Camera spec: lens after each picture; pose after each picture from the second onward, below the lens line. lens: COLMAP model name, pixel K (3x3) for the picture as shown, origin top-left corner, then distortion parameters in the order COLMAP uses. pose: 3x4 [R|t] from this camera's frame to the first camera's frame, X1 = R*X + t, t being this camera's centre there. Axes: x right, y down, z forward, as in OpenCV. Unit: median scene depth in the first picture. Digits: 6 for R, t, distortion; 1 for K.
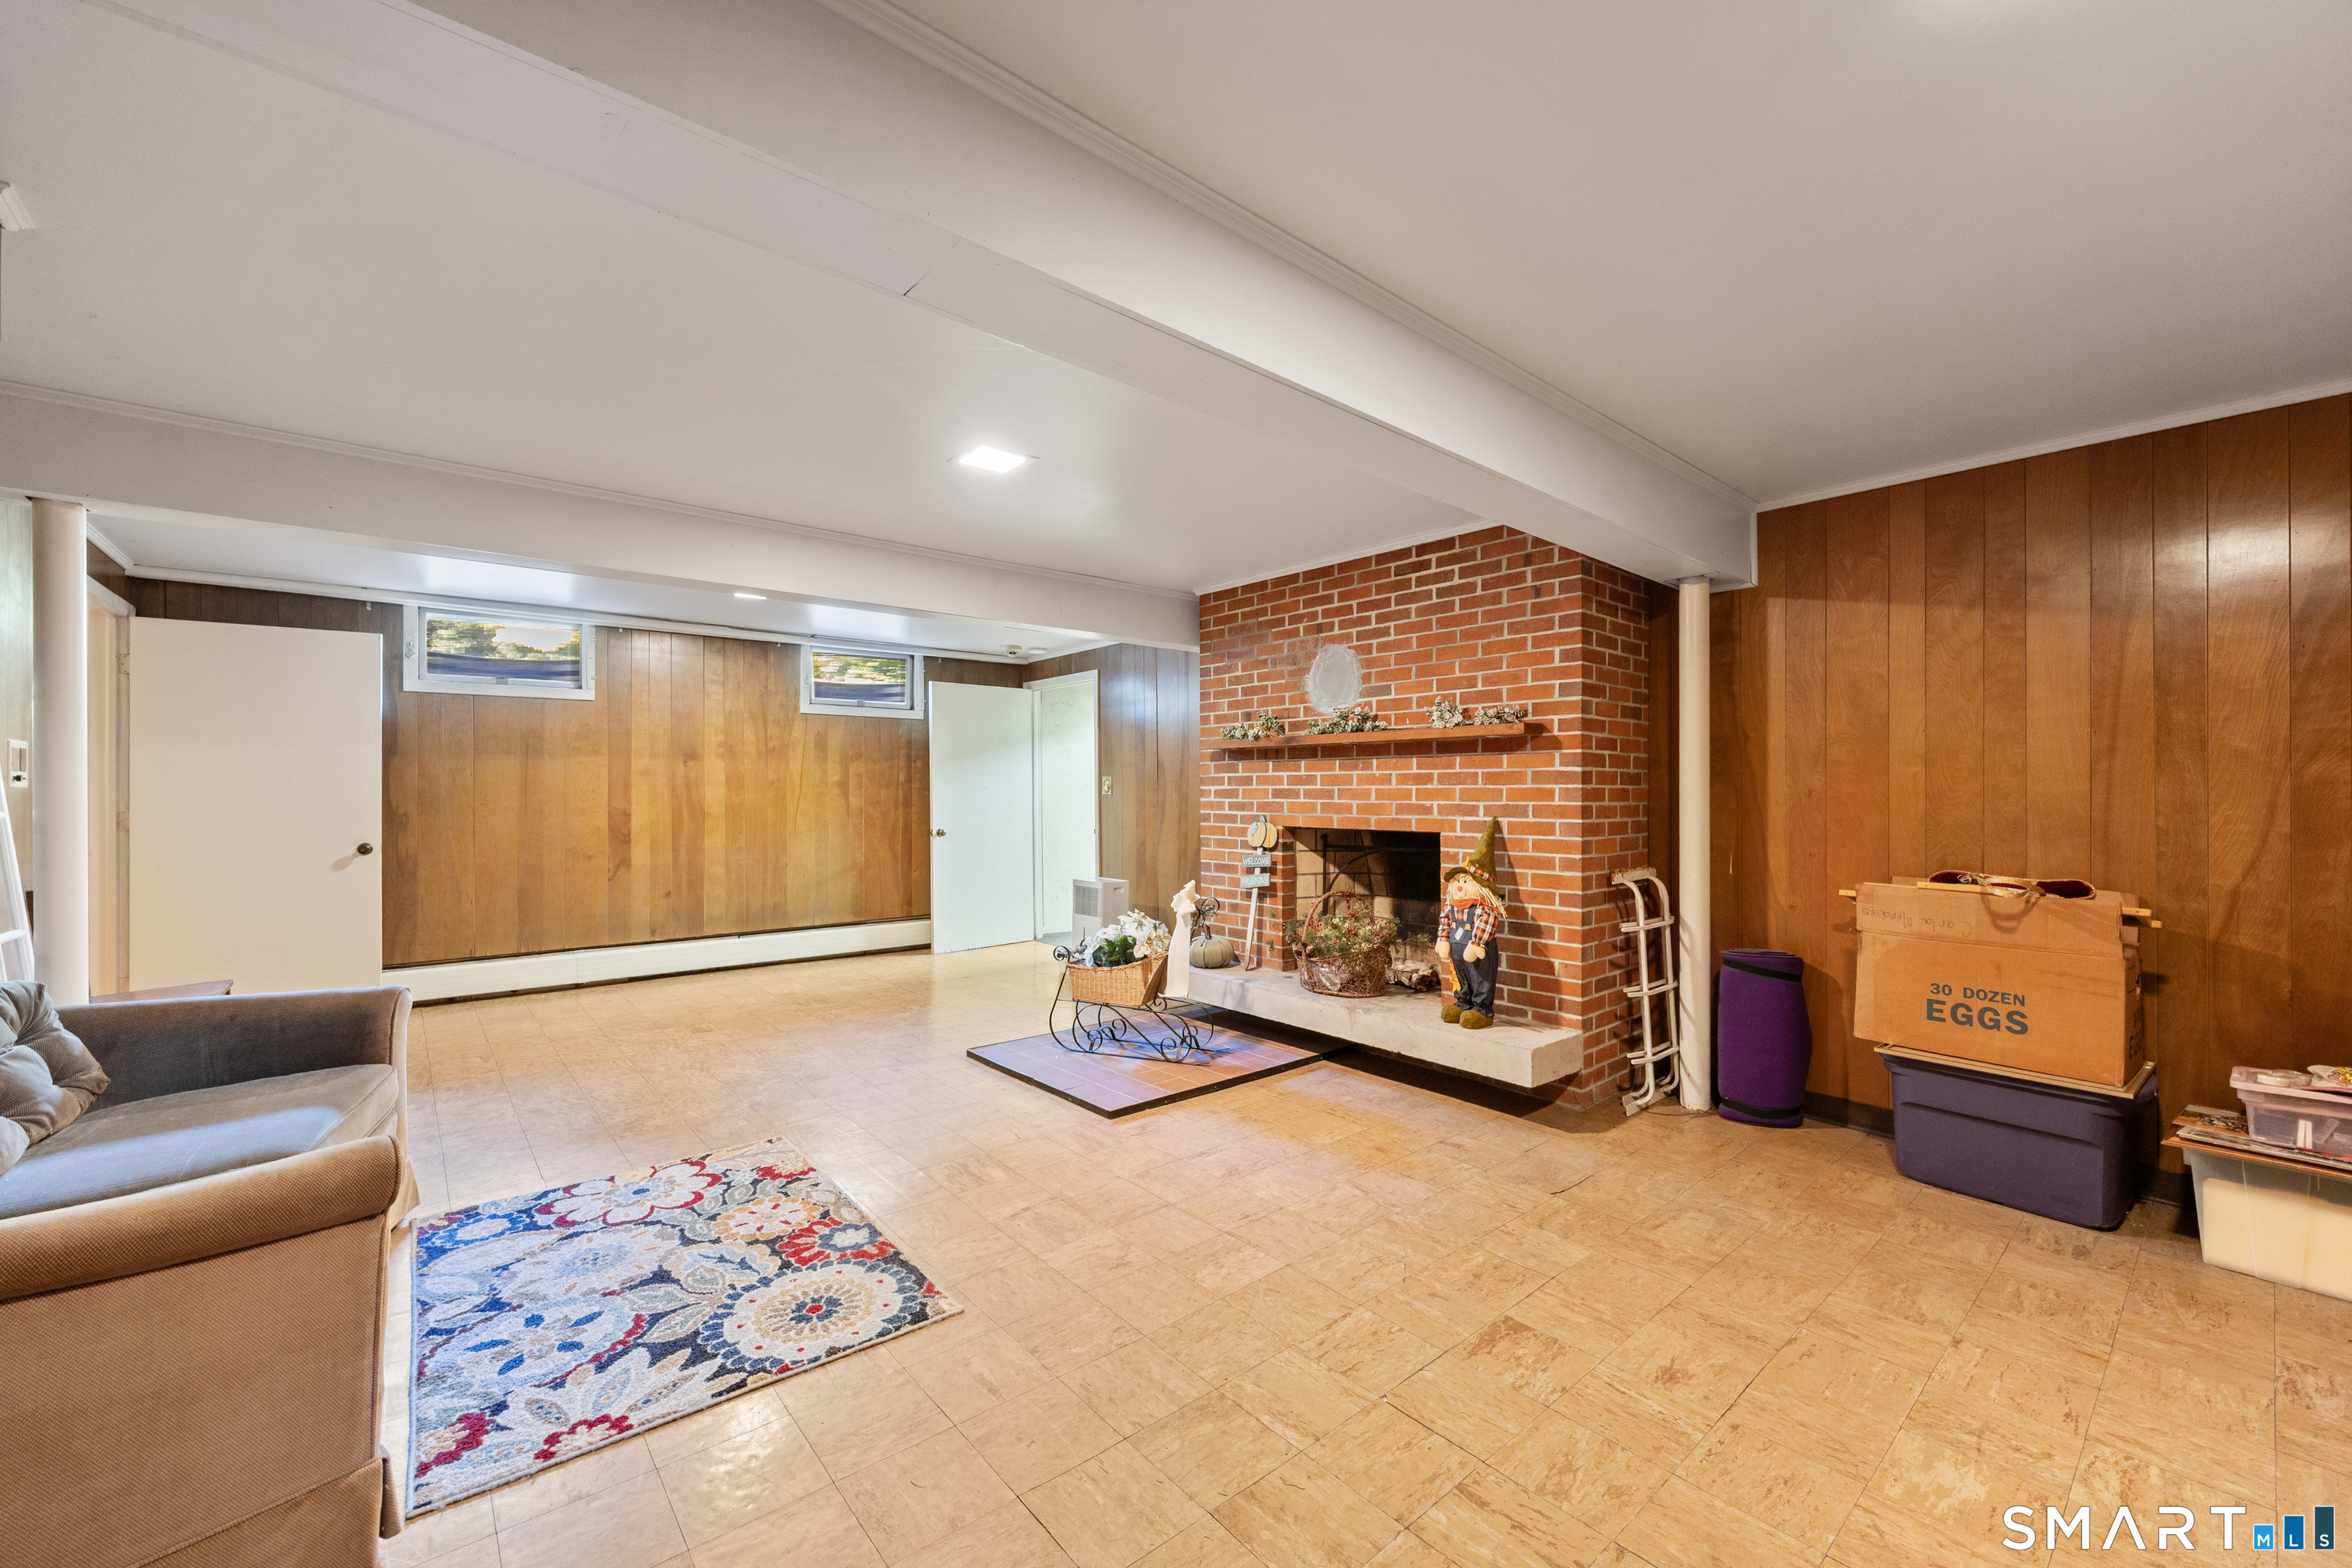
lens RADIAL K [[908.9, 0, 1157.3], [0, 908.9, 791.6], [0, 0, 1]] dist [-0.001325, -0.000114]
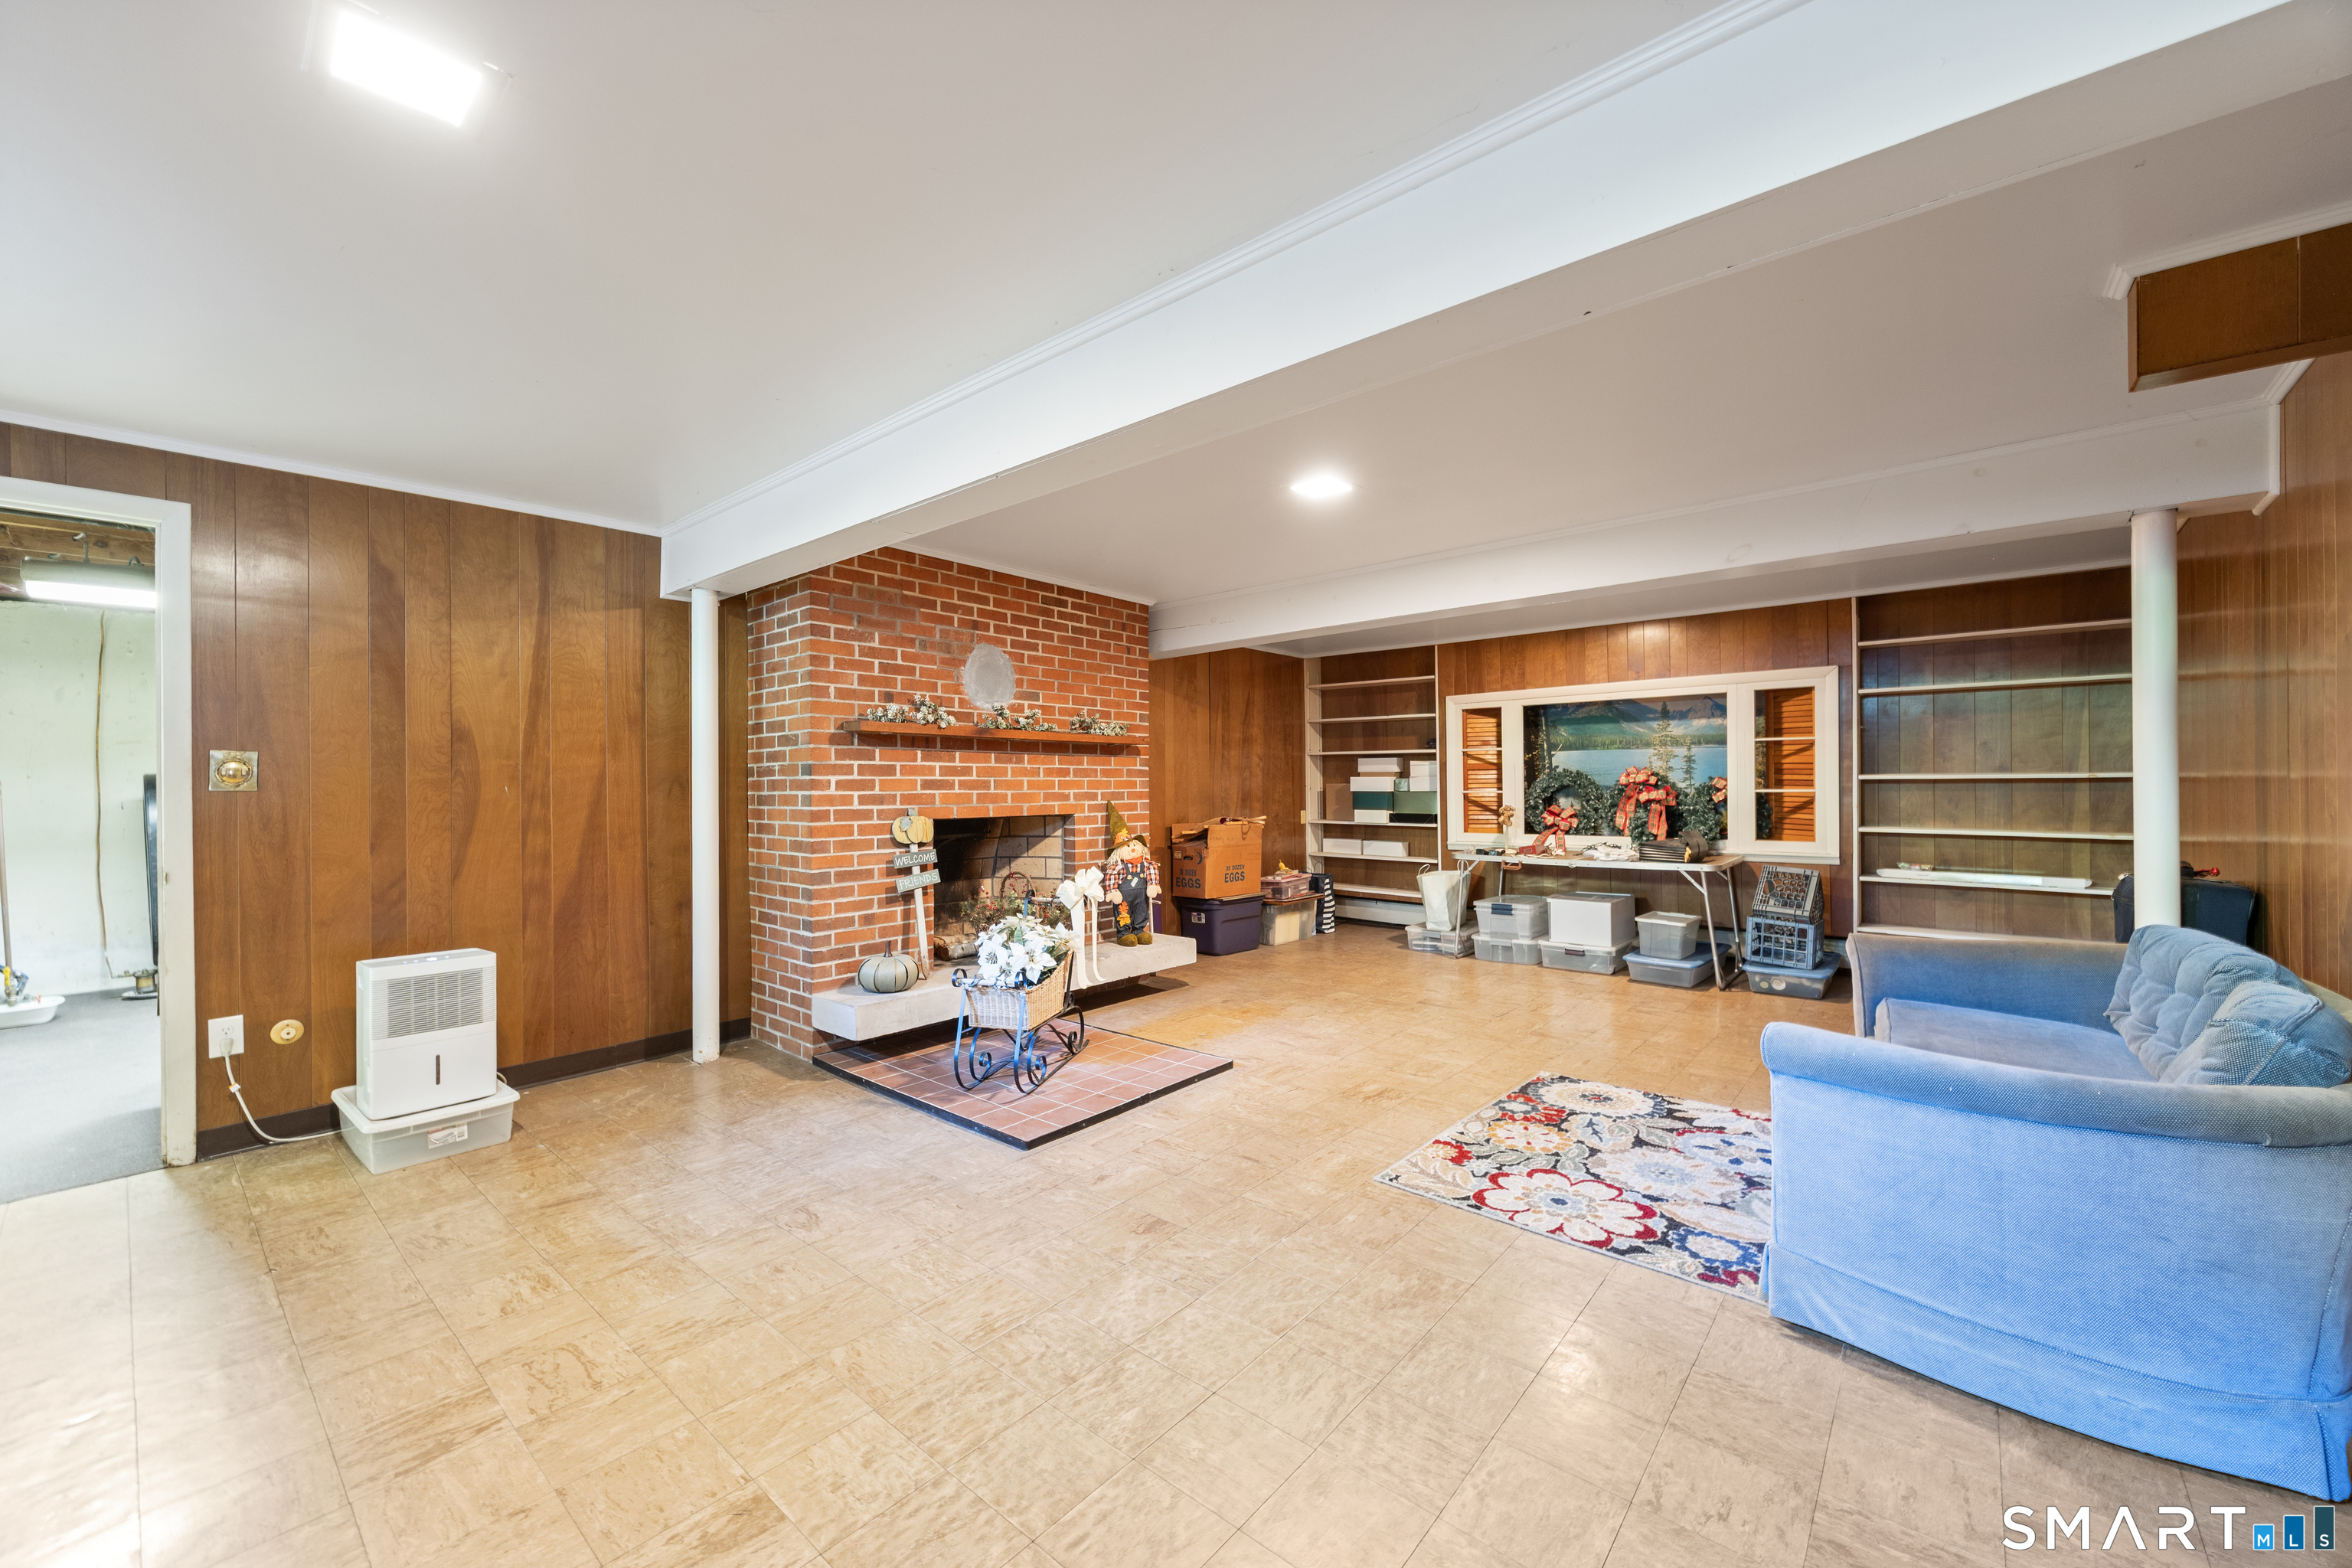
lens RADIAL K [[908.9, 0, 1166.4], [0, 908.9, 784.7], [0, 0, 1]] dist [-0.001325, -0.000114]
pose [[-0.148547, 0.002722, 0.988902, -1.359381], [0.004763, 0.999987, -0.002037, 0.008762], [-0.988894, 0.004408, -0.148558, 1.454814]]
